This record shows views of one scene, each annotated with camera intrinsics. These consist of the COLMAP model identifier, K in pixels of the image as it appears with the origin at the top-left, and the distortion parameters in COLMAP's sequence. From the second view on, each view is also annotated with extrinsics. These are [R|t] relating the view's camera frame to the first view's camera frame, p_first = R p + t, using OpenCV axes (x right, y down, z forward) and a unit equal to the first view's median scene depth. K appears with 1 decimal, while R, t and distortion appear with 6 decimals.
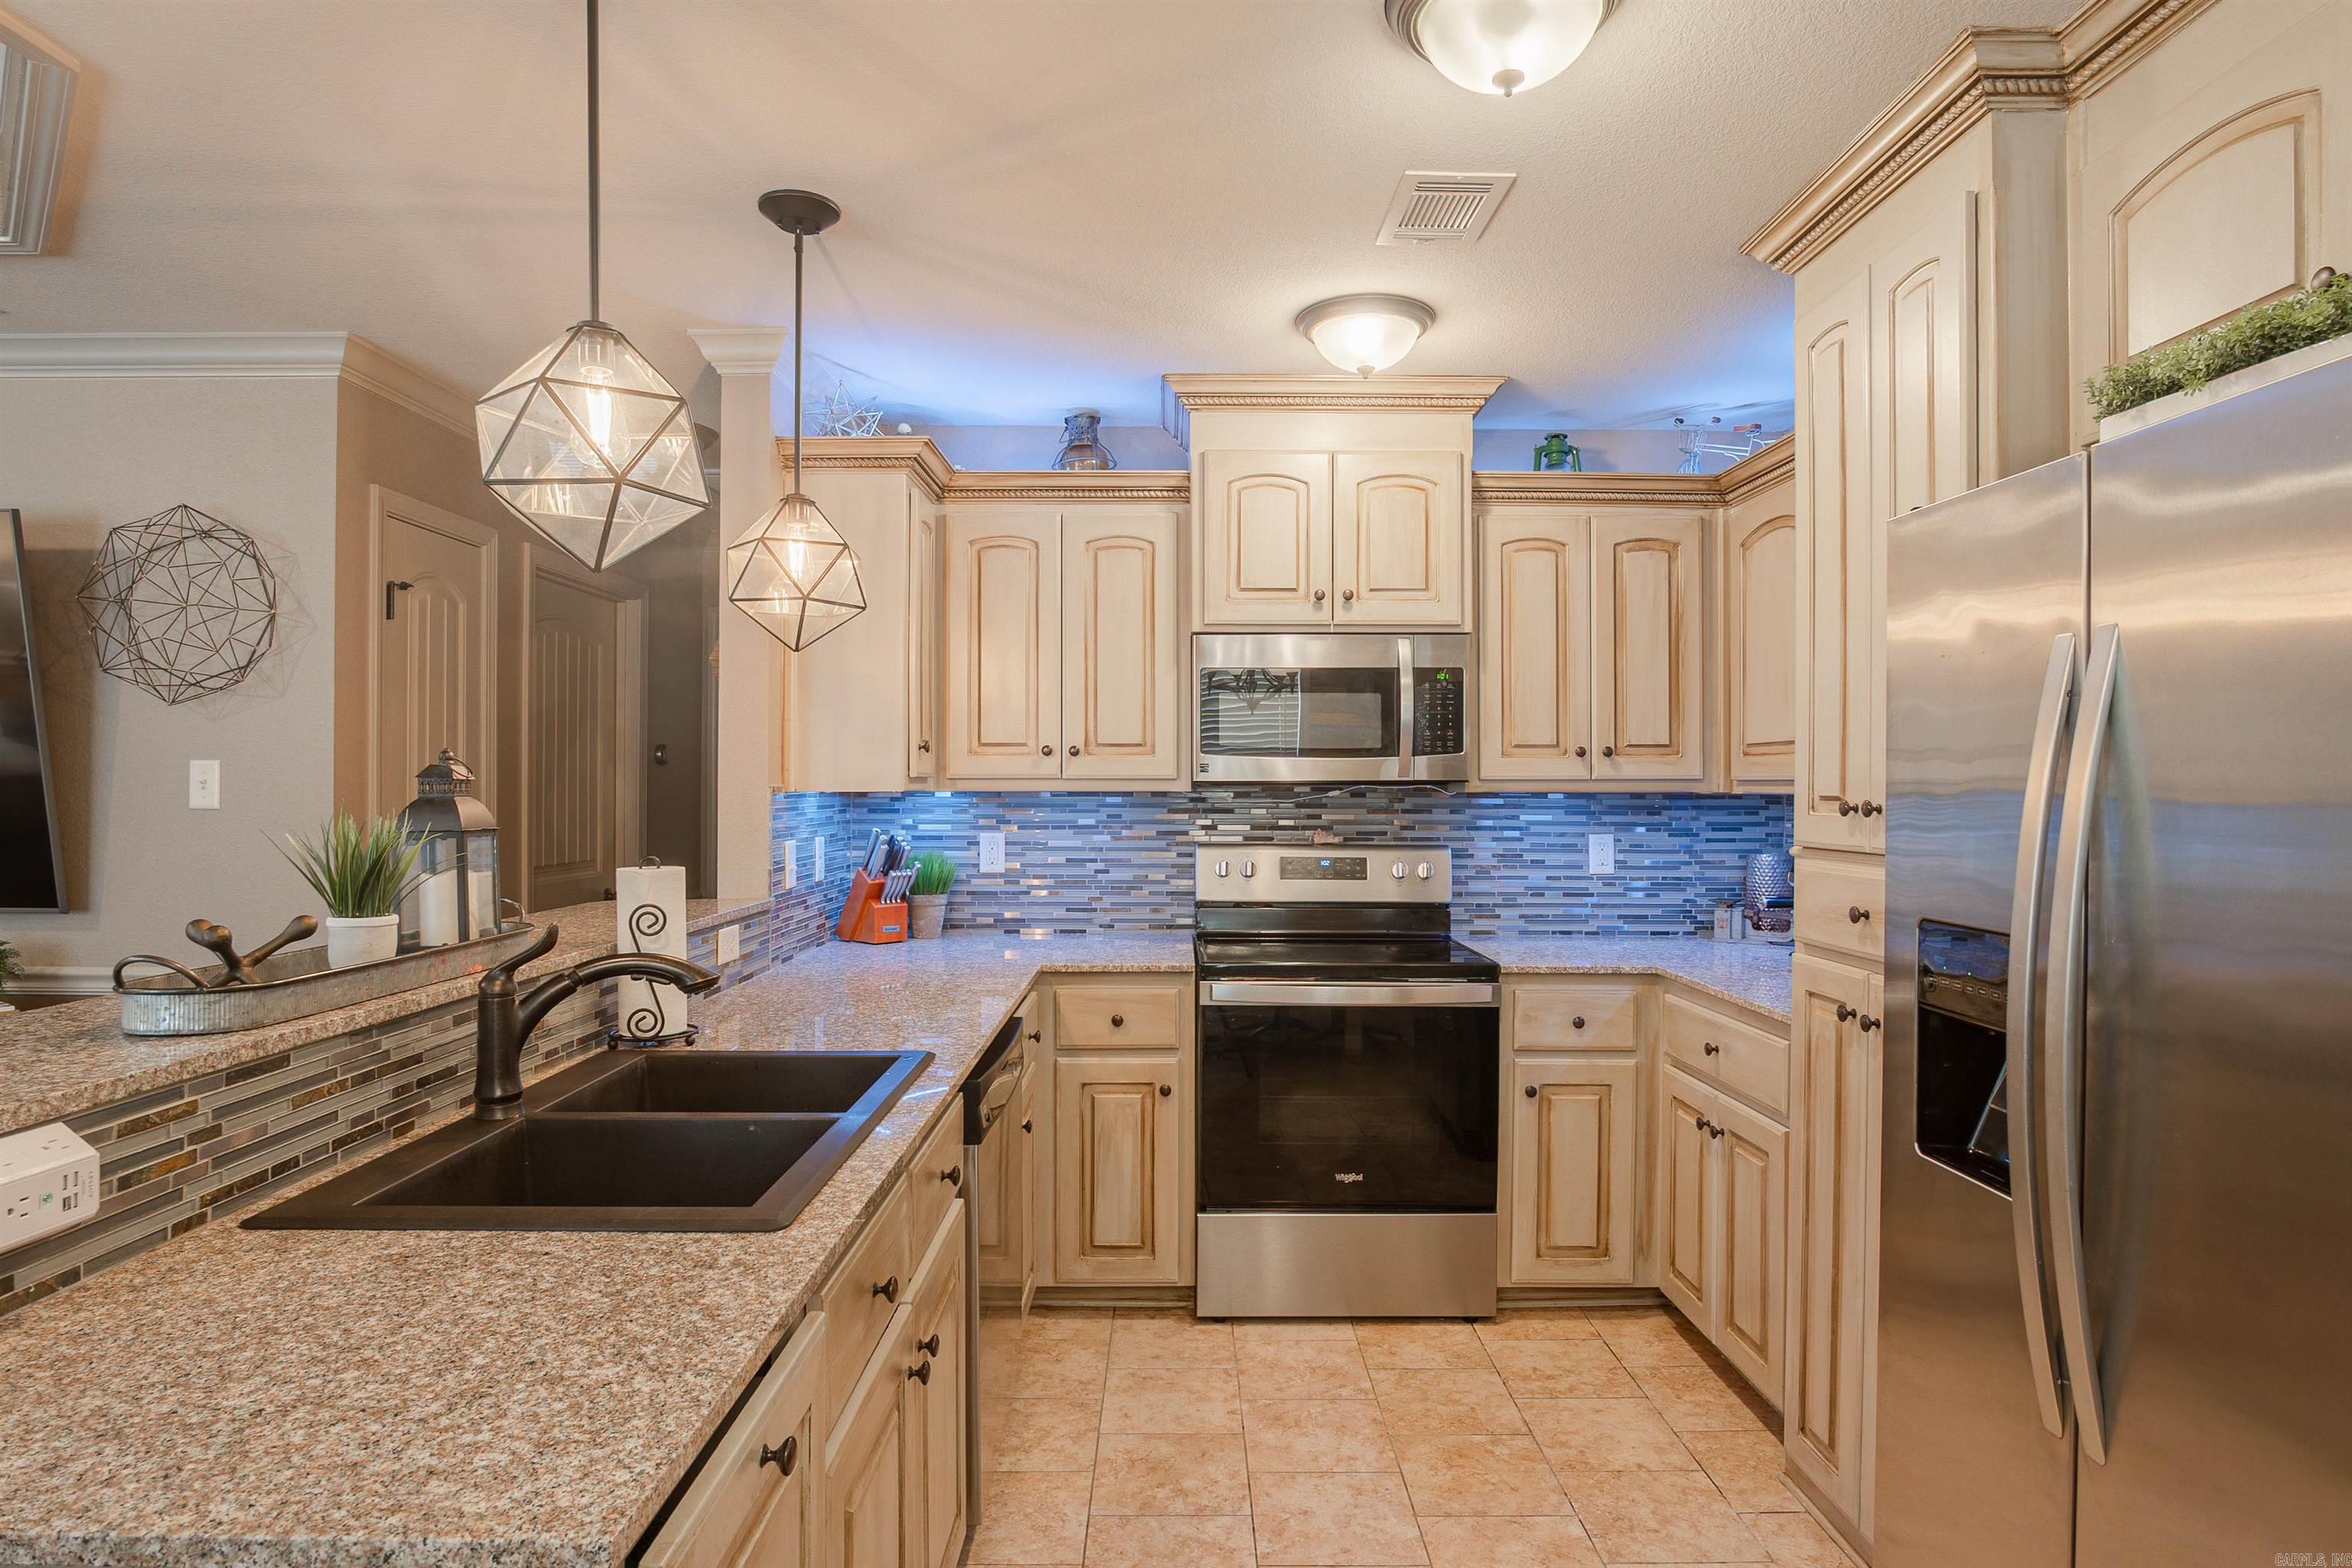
lens RADIAL K [[1251.2, 0, 1221.2], [0, 1251.2, 792.0], [0, 0, 1]] dist [-0.034278, 0.008939]
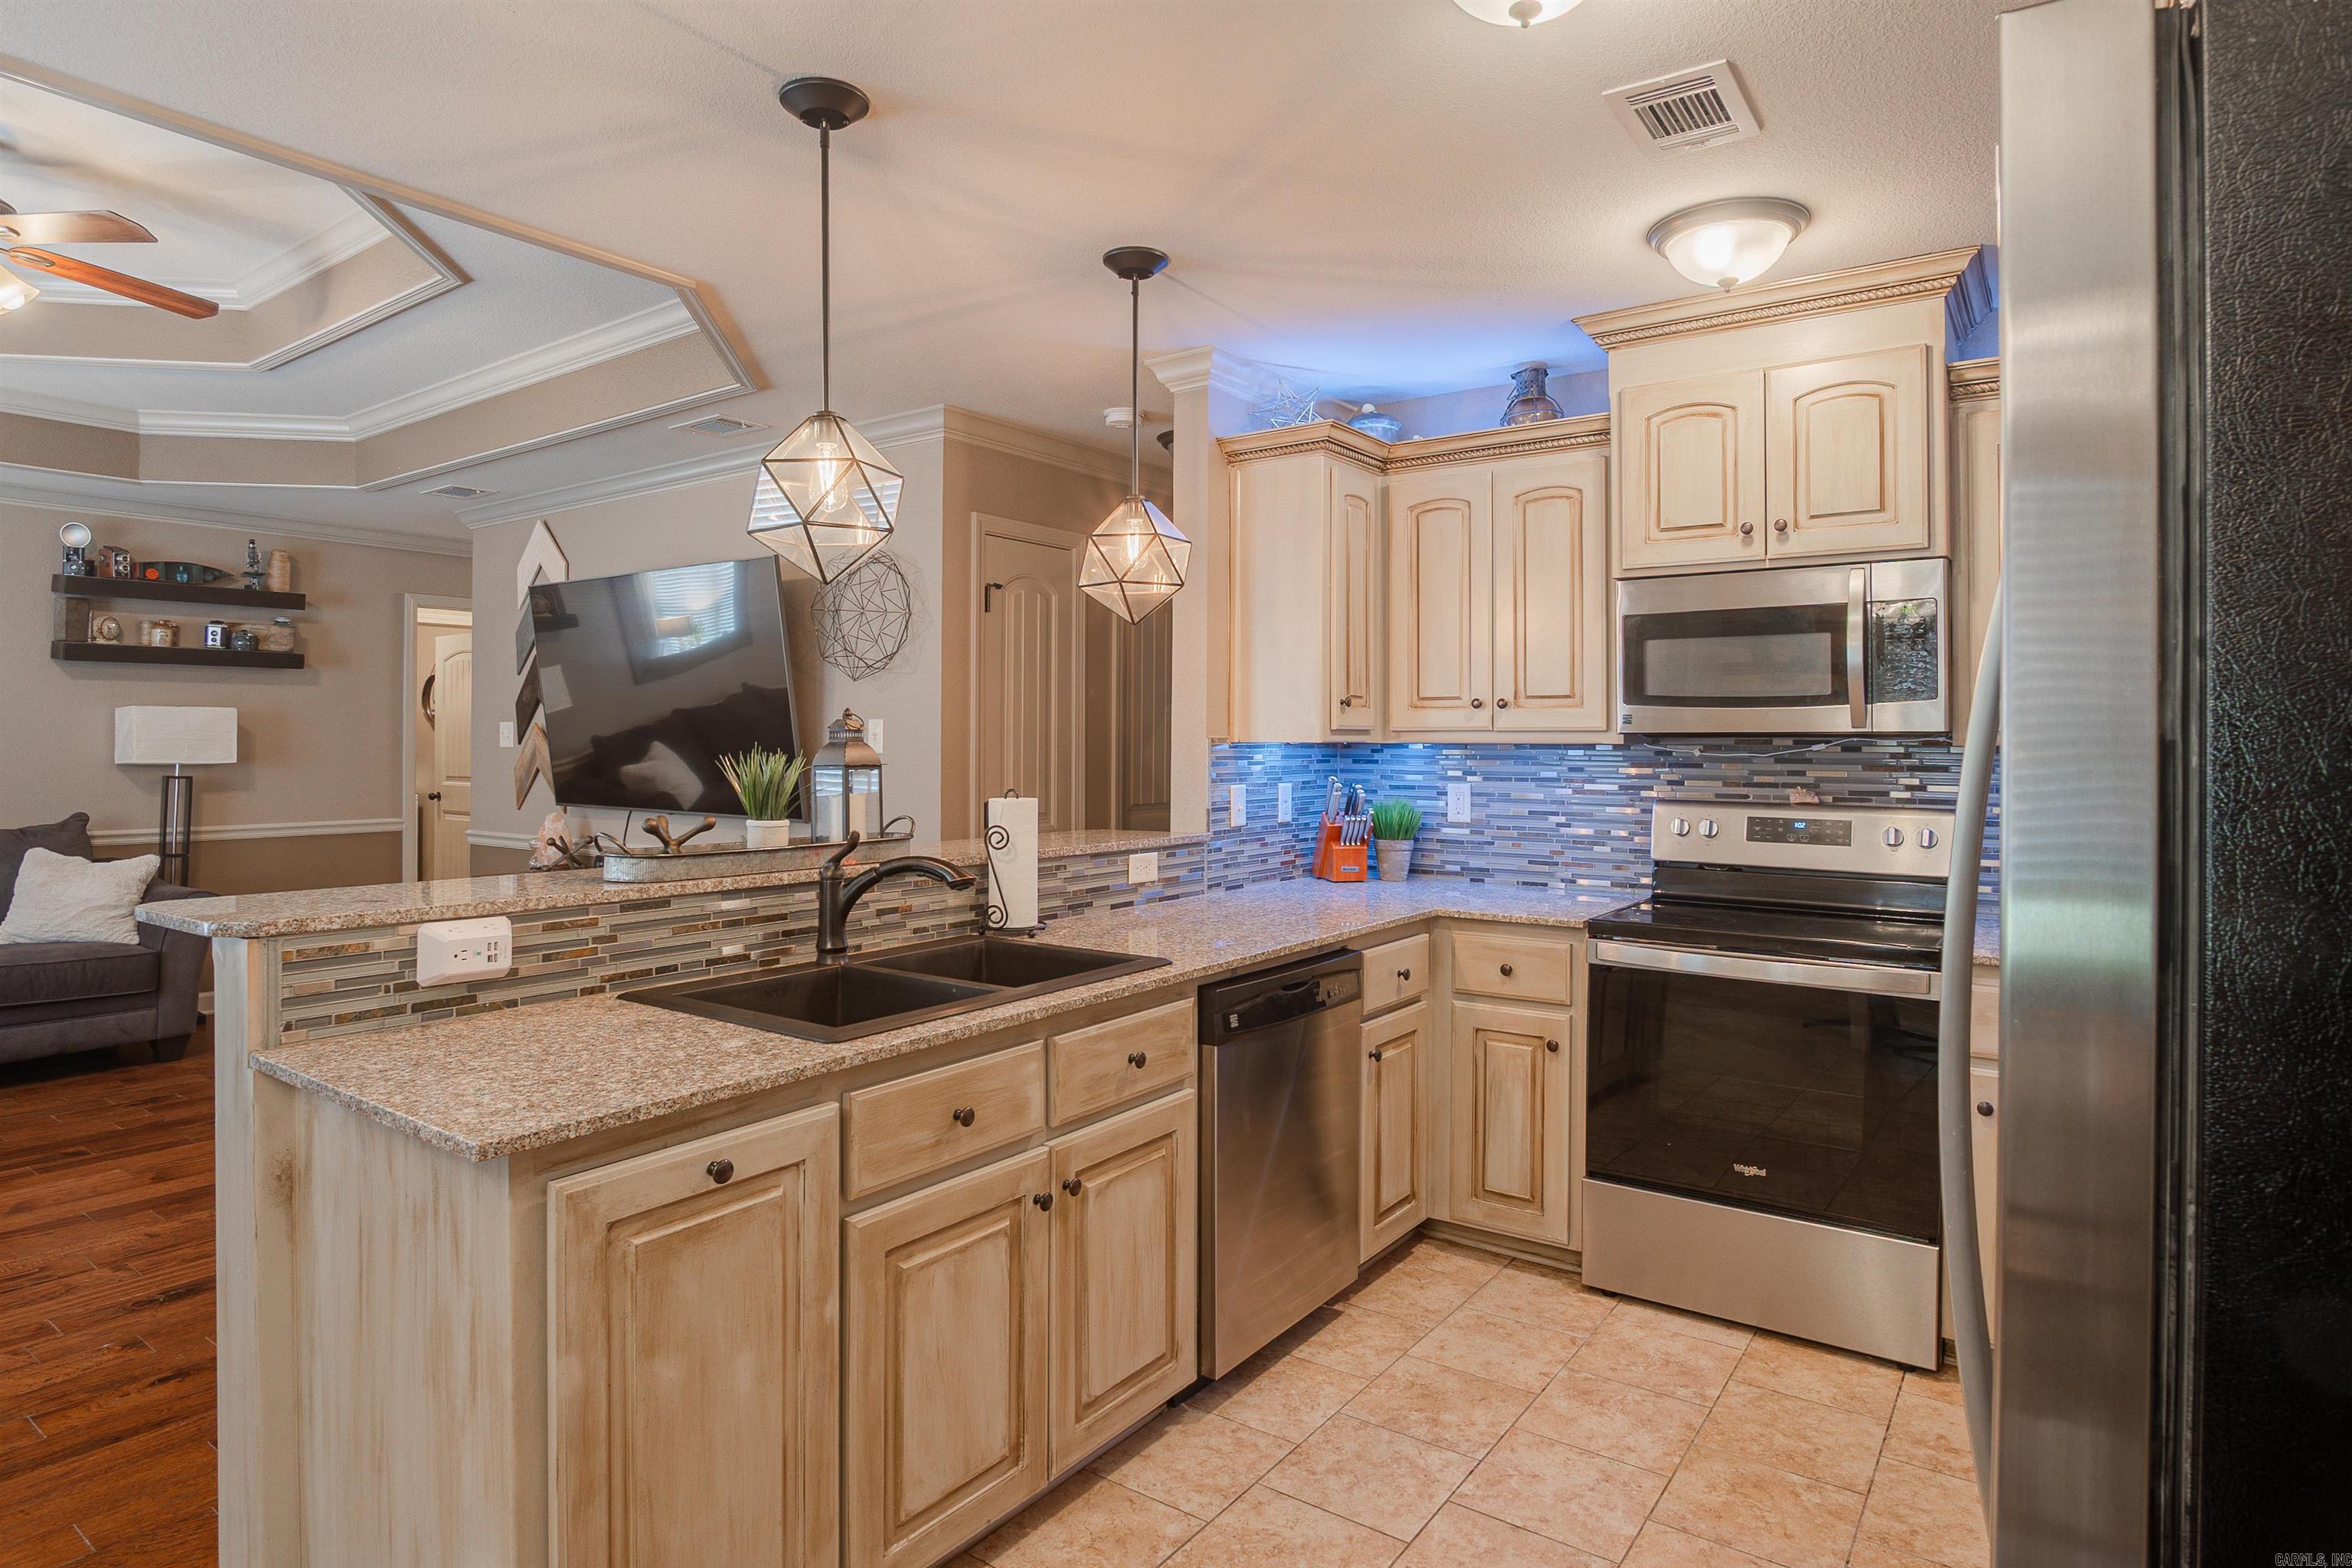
lens RADIAL K [[1232.1, 0, 1137.7], [0, 1232.1, 737.2], [0, 0, 1]] dist [-0.028382, 0.002288]
pose [[0.813118, 0.000352, -0.582099, 0.249125], [-0.005396, 0.999961, -0.006933, 0.003352], [0.582074, 0.008778, 0.813088, 0.019311]]
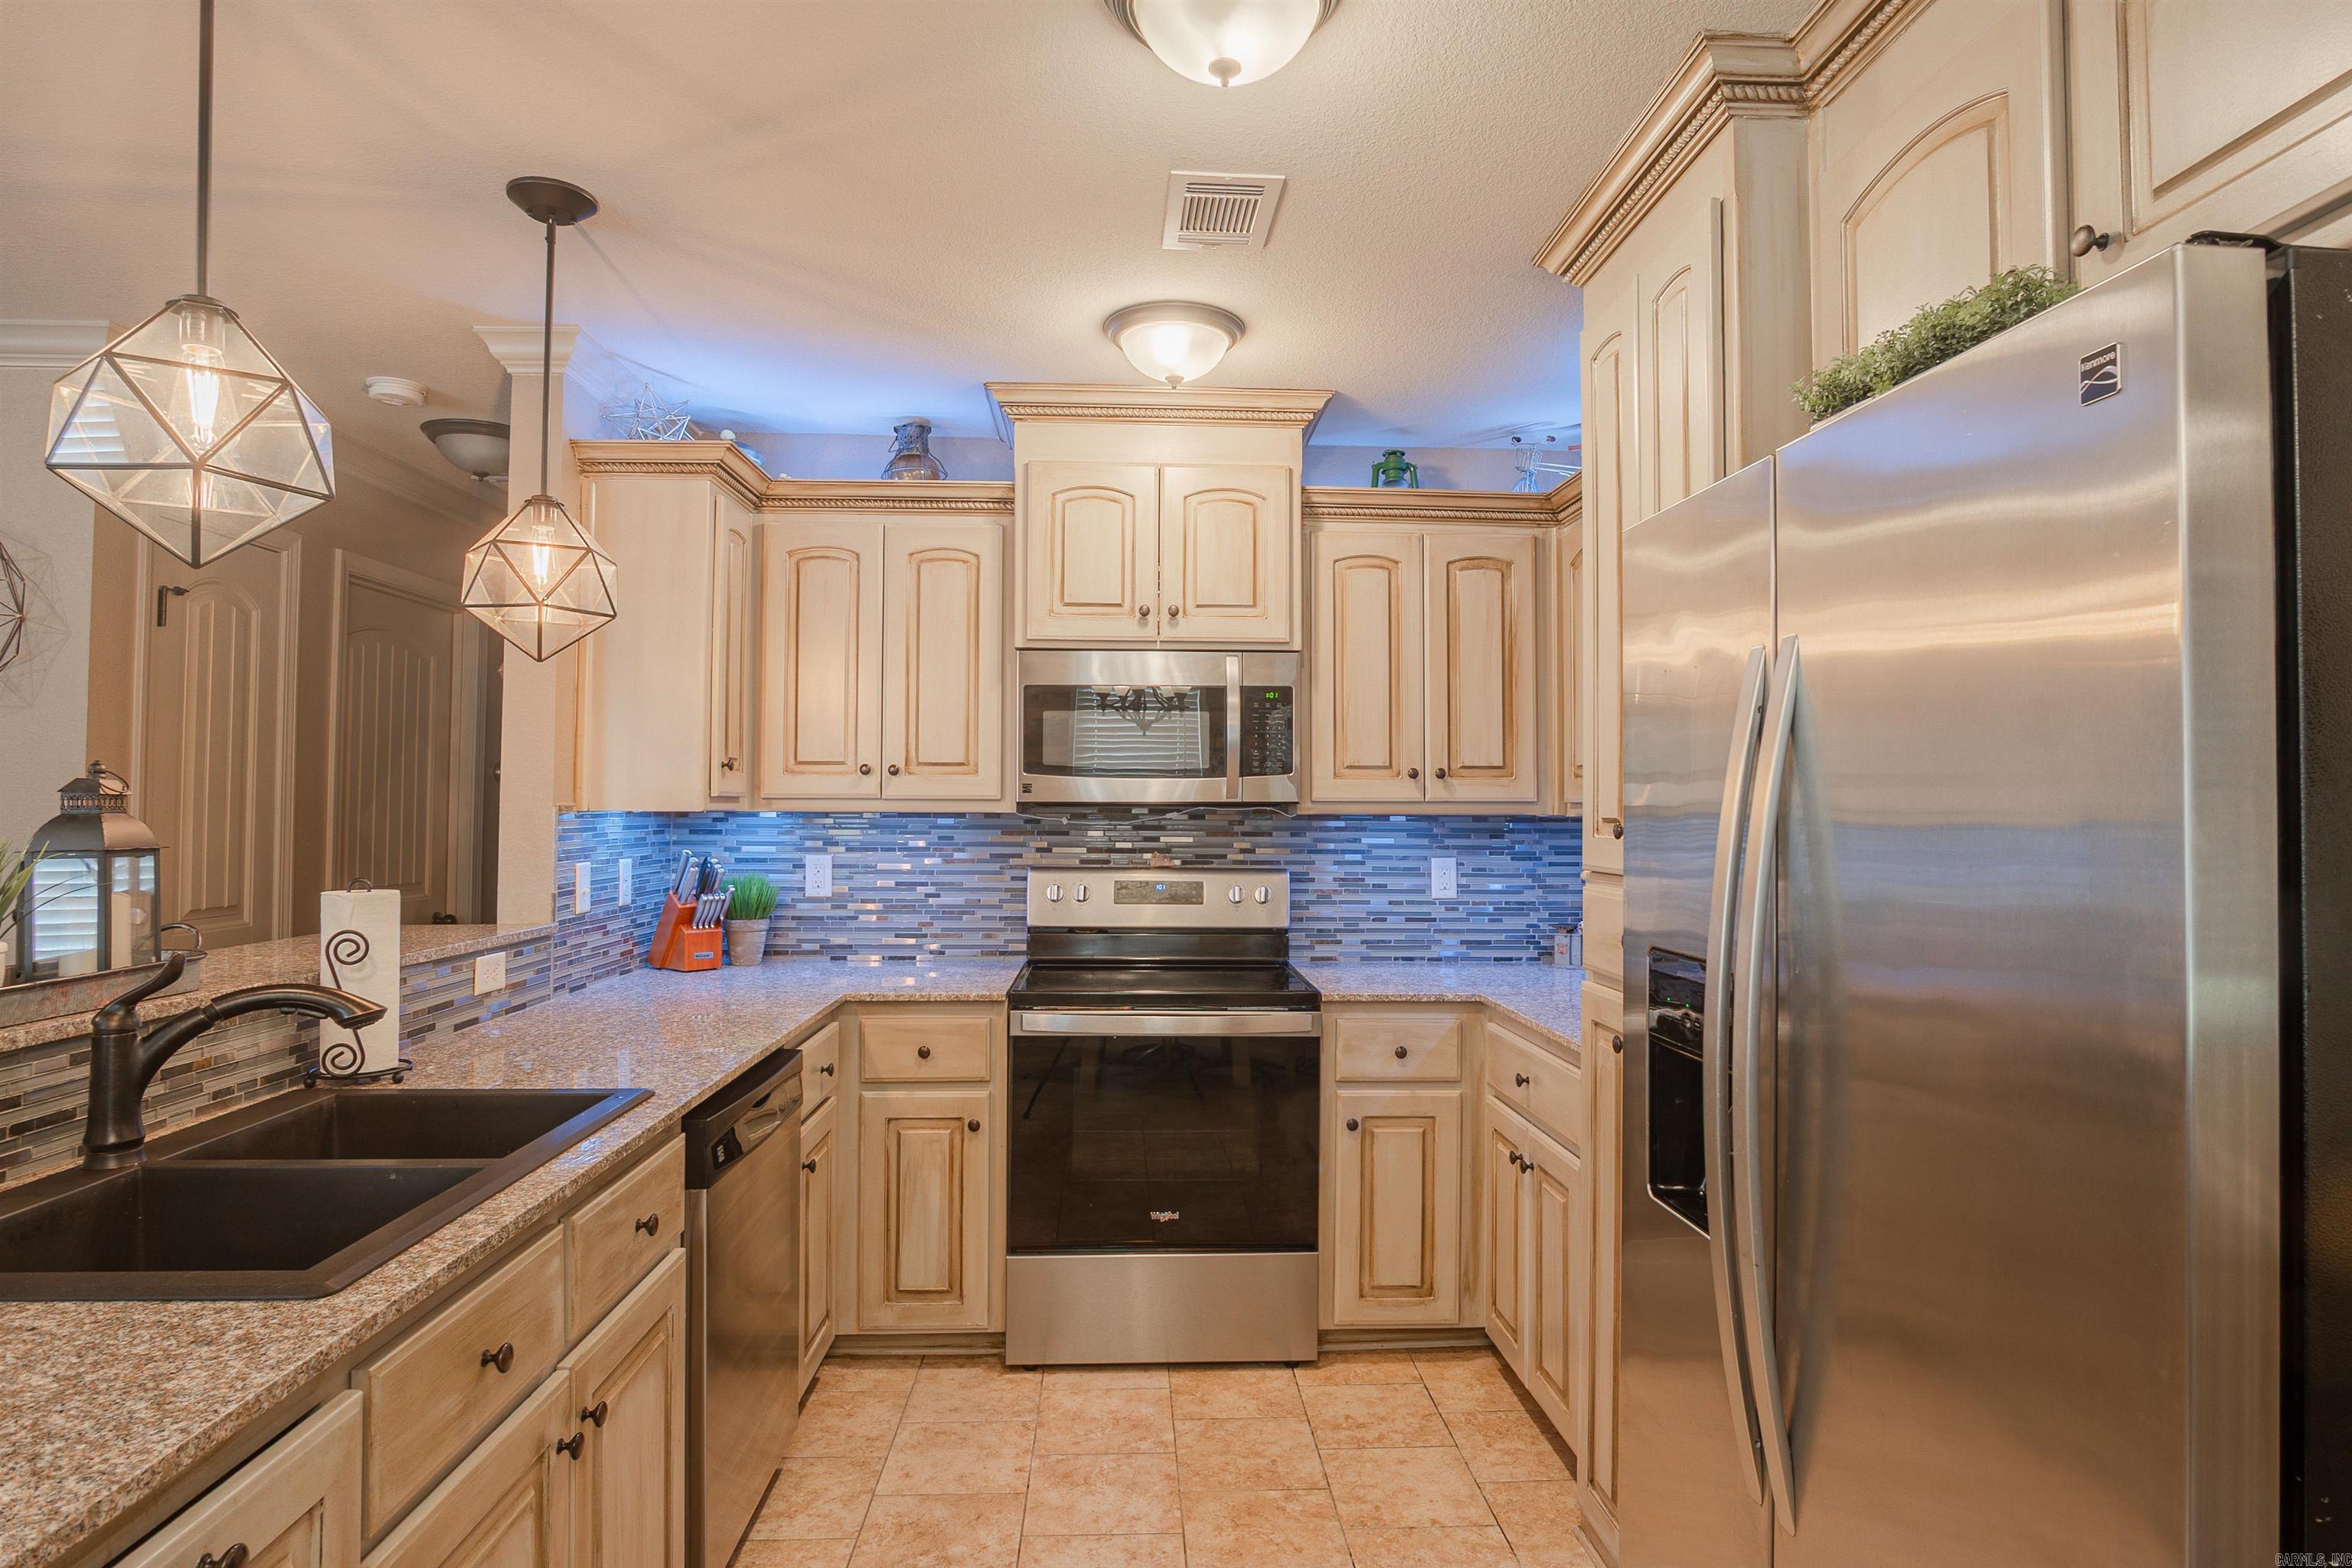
lens RADIAL K [[1266.1, 0, 1197.3], [0, 1266.1, 777.1], [0, 0, 1]] dist [-0.036408, 0.010770]
pose [[0.998772, 0.004806, 0.049317, 0.075830], [-0.003342, 0.999553, -0.029713, 0.000770], [-0.049438, 0.029511, 0.998341, 0.021245]]
